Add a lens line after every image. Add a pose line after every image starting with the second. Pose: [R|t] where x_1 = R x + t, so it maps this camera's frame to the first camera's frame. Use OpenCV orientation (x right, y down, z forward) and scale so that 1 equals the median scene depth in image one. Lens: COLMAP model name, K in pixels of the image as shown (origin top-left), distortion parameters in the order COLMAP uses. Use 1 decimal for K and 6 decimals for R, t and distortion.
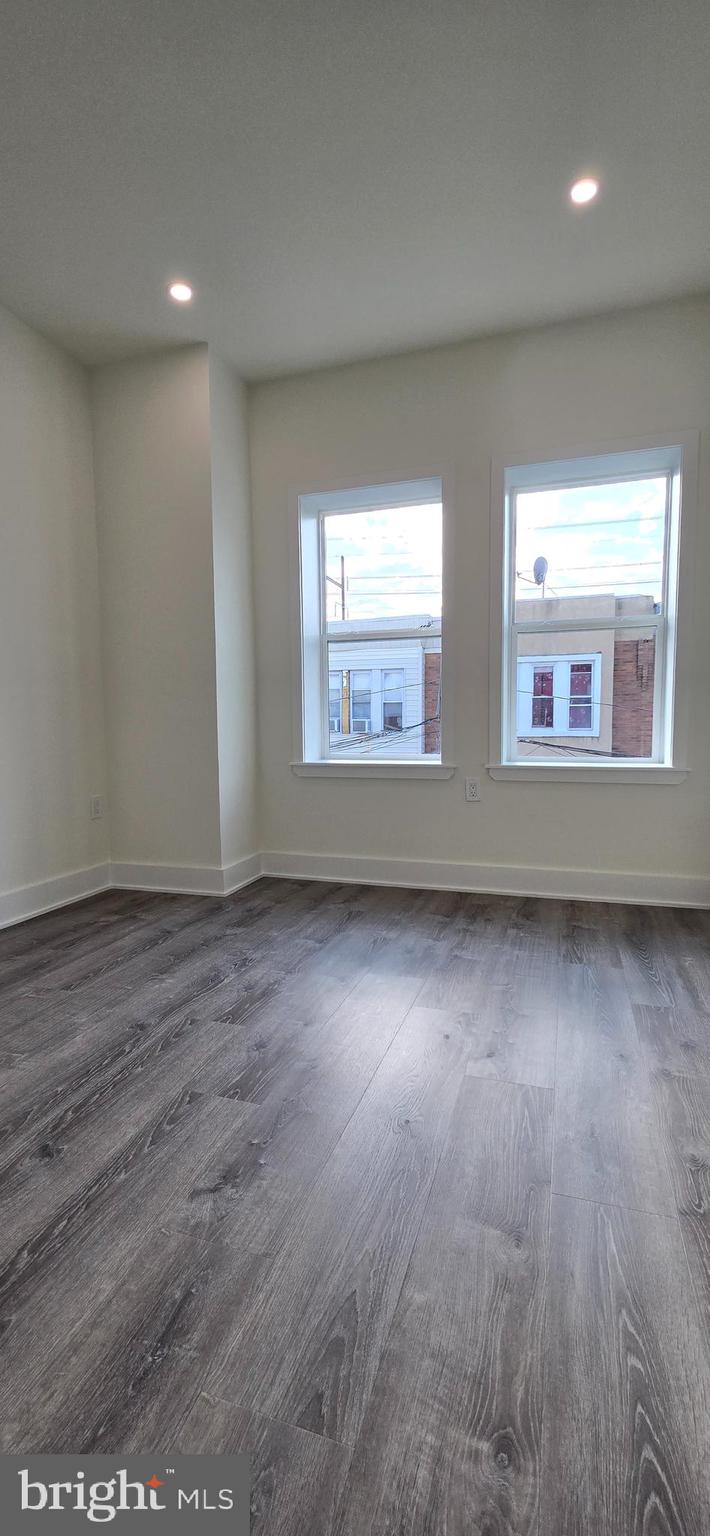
lens RADIAL K [[631.0, 0, 361.2], [0, 631.0, 767.5], [0, 0, 1]] dist [-0.000872, -0.000332]
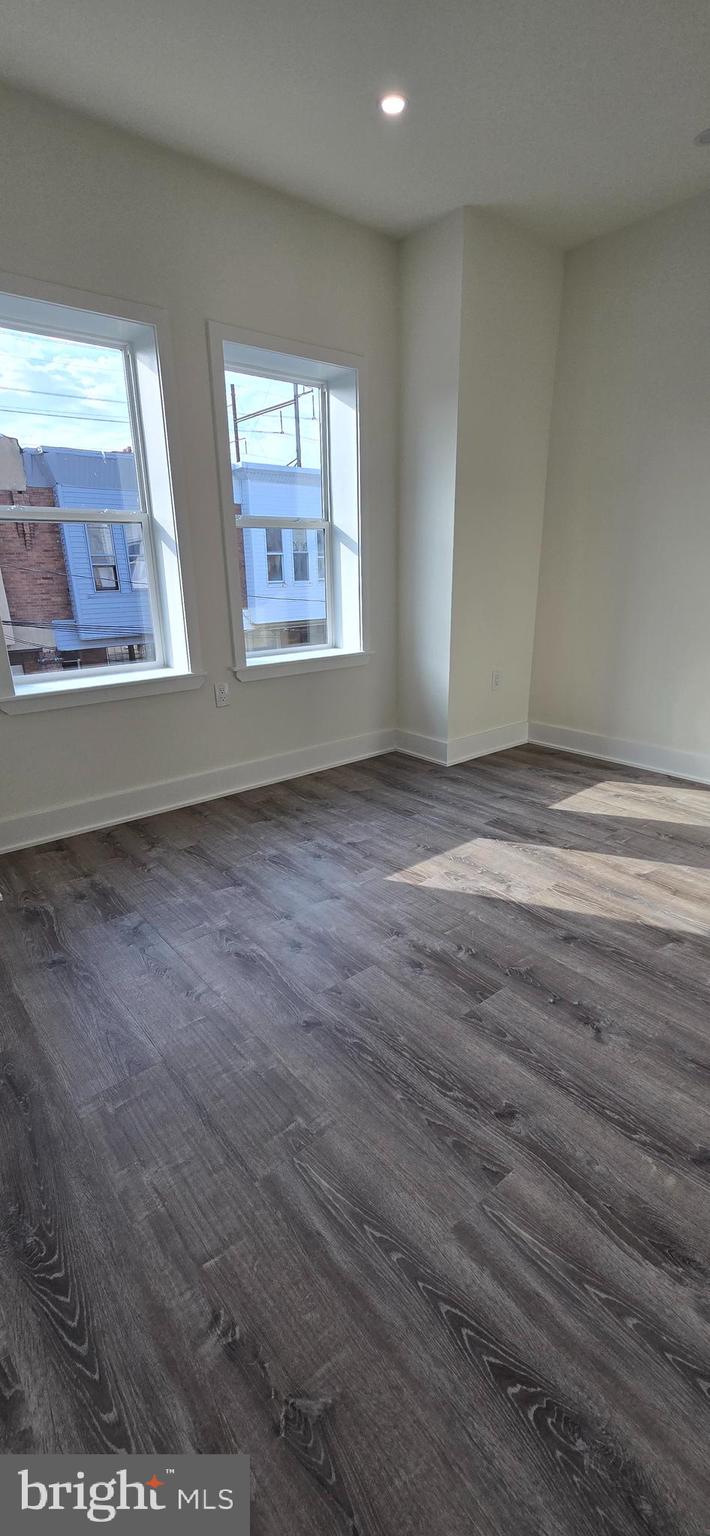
lens RADIAL K [[624.9, 0, 364.2], [0, 624.9, 779.9], [0, 0, 1]] dist [-0.000296, -0.000720]
pose [[0.532791, -0.277277, 0.799532, -0.636819], [0.072571, 0.956288, 0.283280, -0.120049], [-0.843129, -0.092906, 0.529624, 0.337236]]
